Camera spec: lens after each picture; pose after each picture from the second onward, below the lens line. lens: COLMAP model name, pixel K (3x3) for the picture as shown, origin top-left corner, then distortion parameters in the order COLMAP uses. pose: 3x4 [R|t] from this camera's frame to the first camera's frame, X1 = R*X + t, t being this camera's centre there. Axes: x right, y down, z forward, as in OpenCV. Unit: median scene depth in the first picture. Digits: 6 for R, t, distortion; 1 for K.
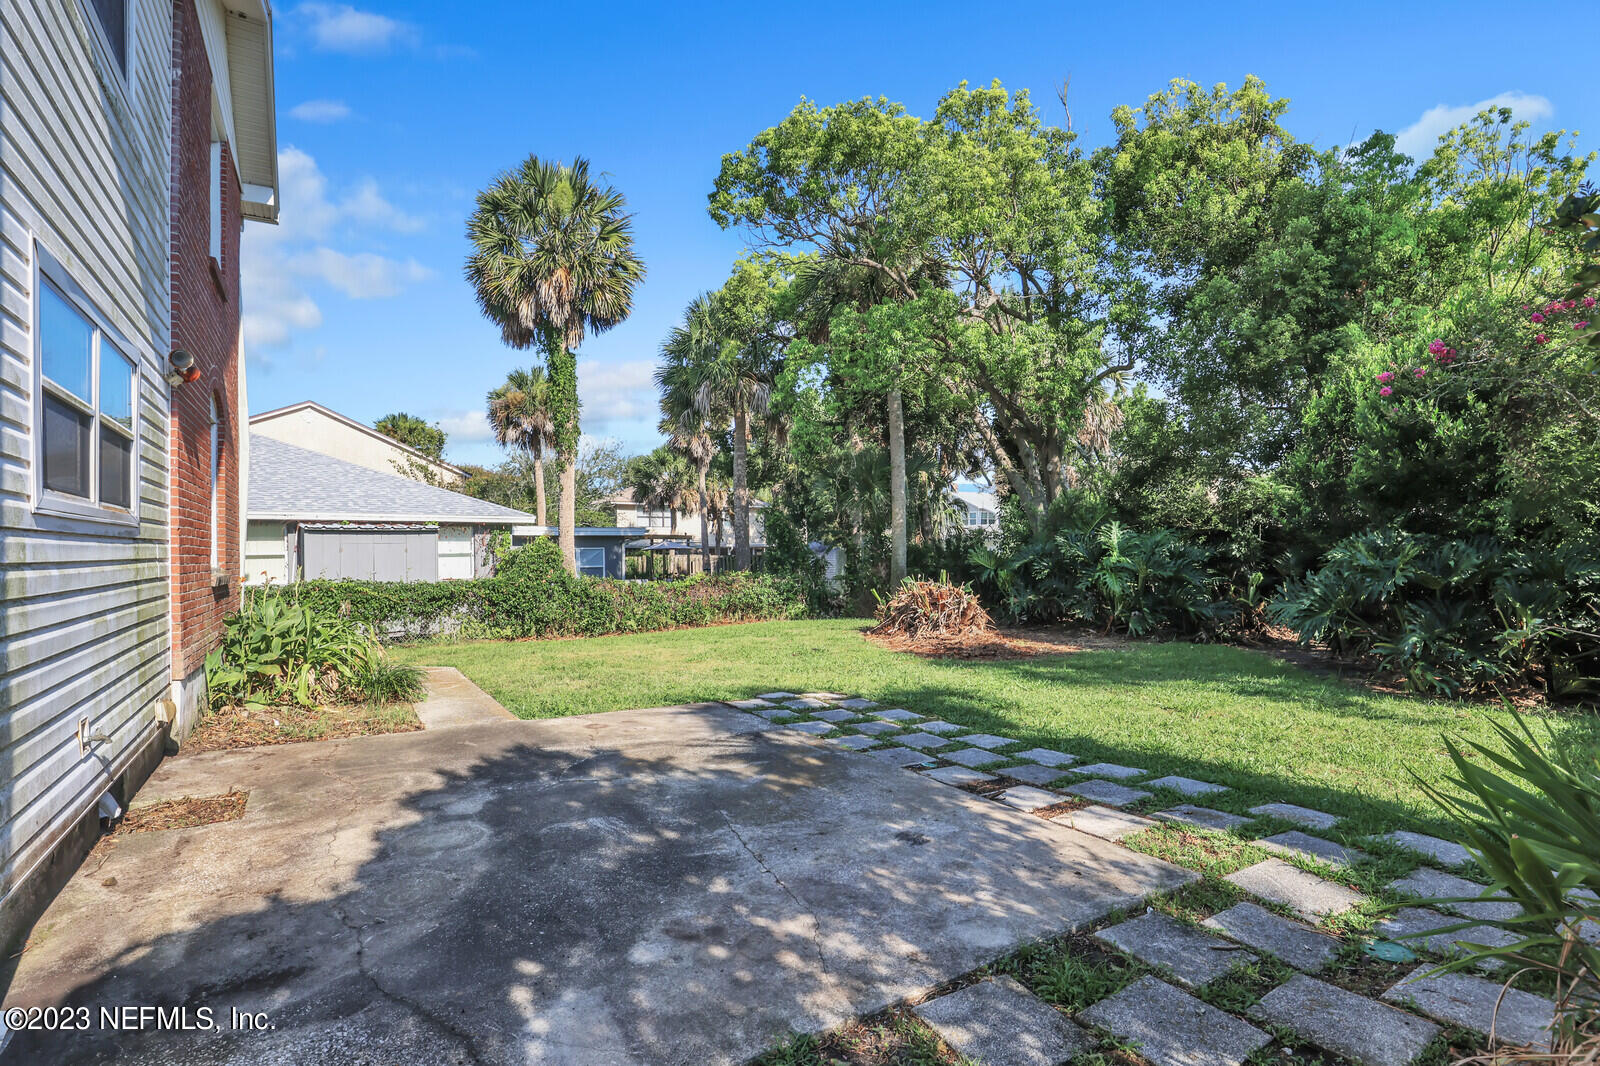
lens RADIAL K [[759.7, 0, 795.5], [0, 759.7, 567.2], [0, 0, 1]] dist [-0.021336, 0.000396]
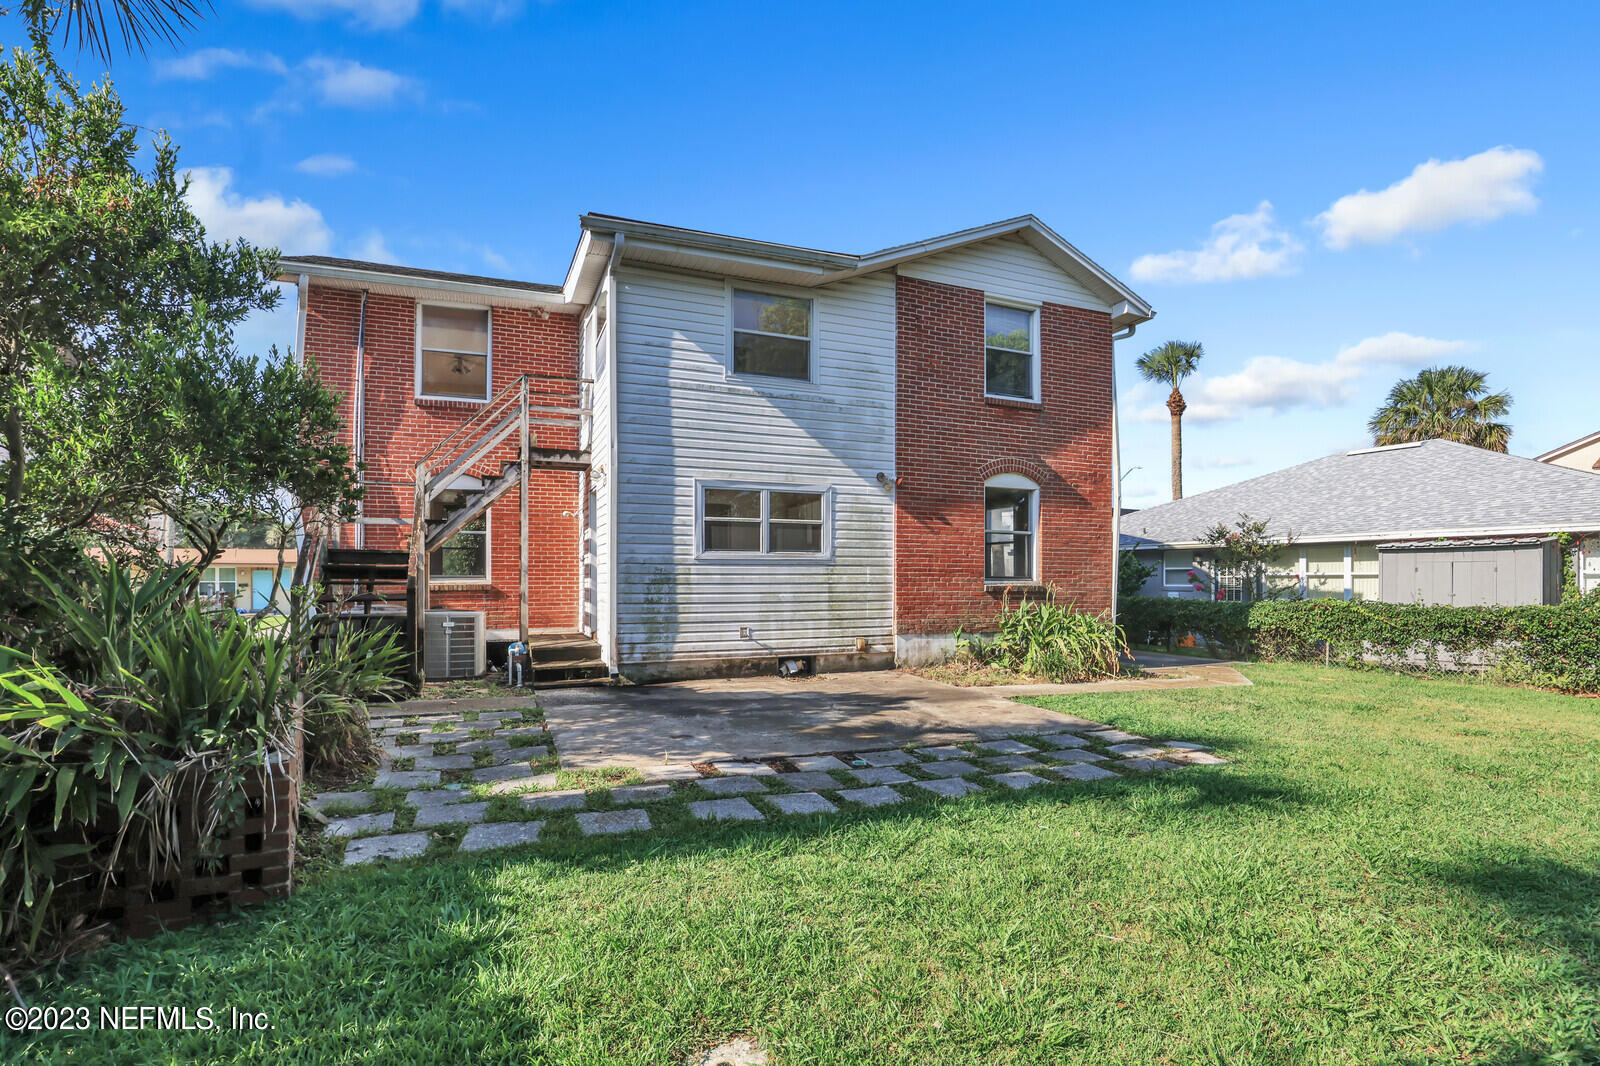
lens RADIAL K [[759.7, 0, 795.5], [0, 759.7, 567.2], [0, 0, 1]] dist [-0.021336, 0.000396]
pose [[-0.173694, -0.009403, -0.984755, 1.436717], [-0.020009, 0.999782, -0.006017, -0.014321], [0.984596, 0.018659, -0.173844, 1.237399]]
